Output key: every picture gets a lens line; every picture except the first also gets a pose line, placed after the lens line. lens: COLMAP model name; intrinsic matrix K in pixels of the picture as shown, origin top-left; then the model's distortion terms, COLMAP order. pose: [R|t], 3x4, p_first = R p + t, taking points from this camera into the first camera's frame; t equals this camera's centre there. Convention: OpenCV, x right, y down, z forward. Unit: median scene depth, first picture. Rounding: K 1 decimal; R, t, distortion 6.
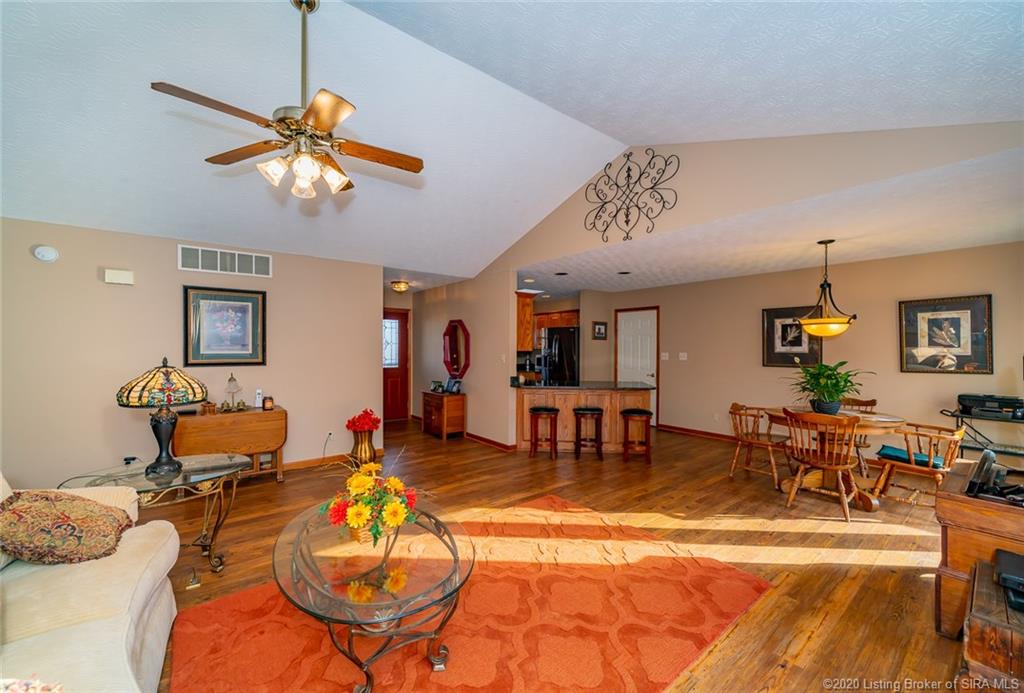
lens RADIAL K [[402.1, 0, 510.2], [0, 402.1, 349.6], [0, 0, 1]] dist [-0.009729, -0.000052]
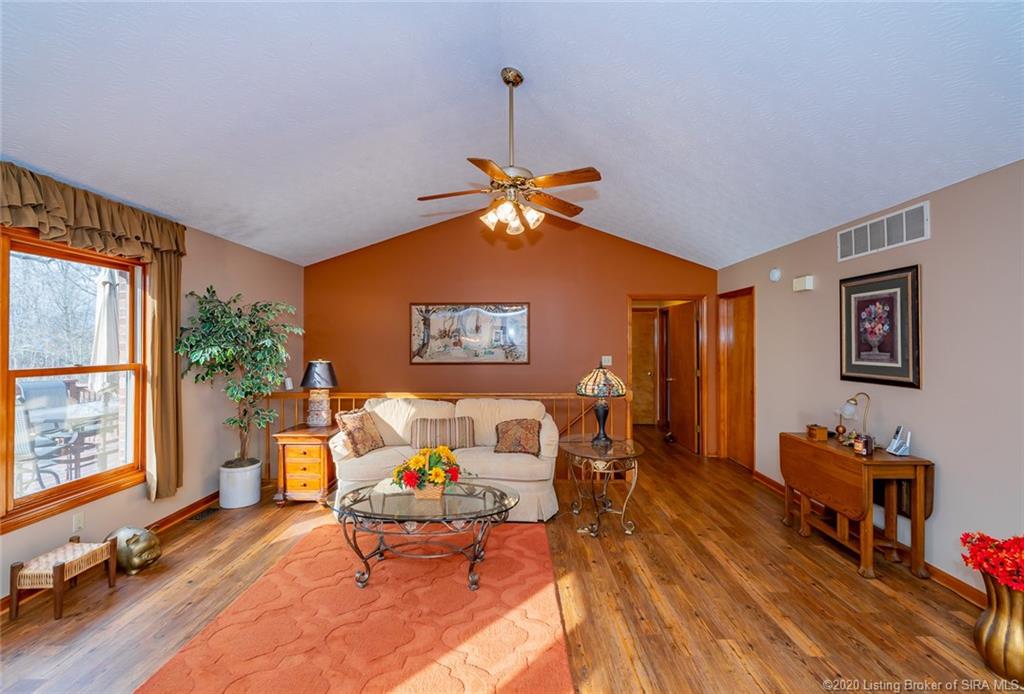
lens RADIAL K [[446.6, 0, 512.7], [0, 446.6, 338.9], [0, 0, 1]] dist [0.000361, 0.000554]
pose [[-0.625421, -0.012331, -0.780190, 0.310576], [-0.009899, 0.999920, -0.007869, -0.024542], [0.780225, 0.002801, -0.625493, 1.015110]]
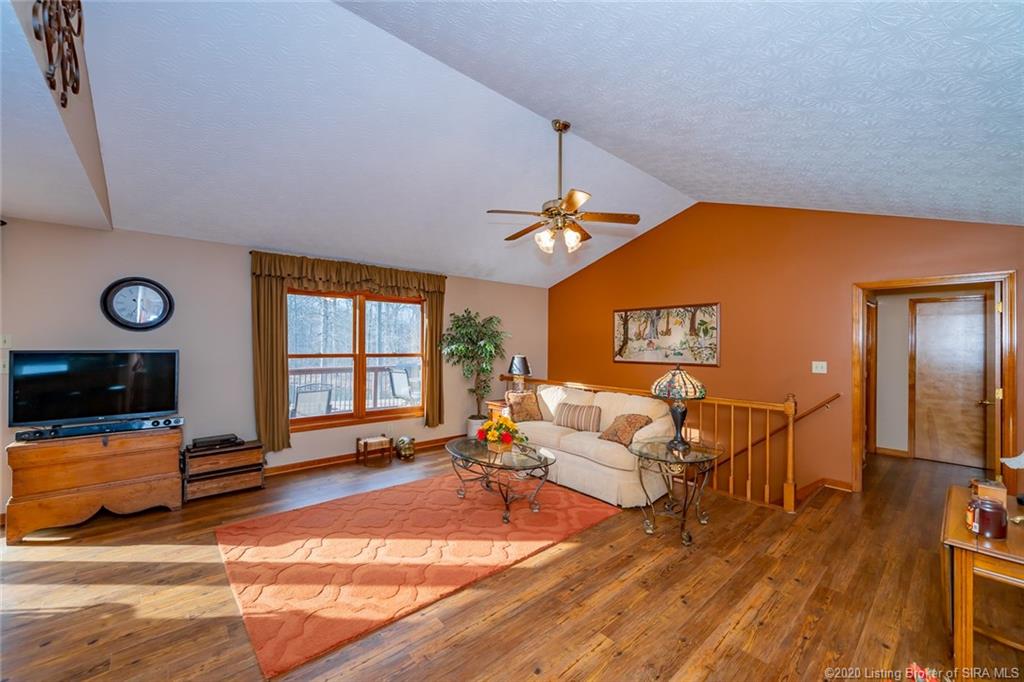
lens RADIAL K [[399.9, 0, 507.7], [0, 399.9, 341.9], [0, 0, 1]] dist [-0.001931, -0.000503]
pose [[-0.998893, -0.014134, -0.044876, -0.134670], [-0.014256, 0.999896, 0.002395, -0.026061], [0.044838, 0.003032, -0.998990, 1.362047]]
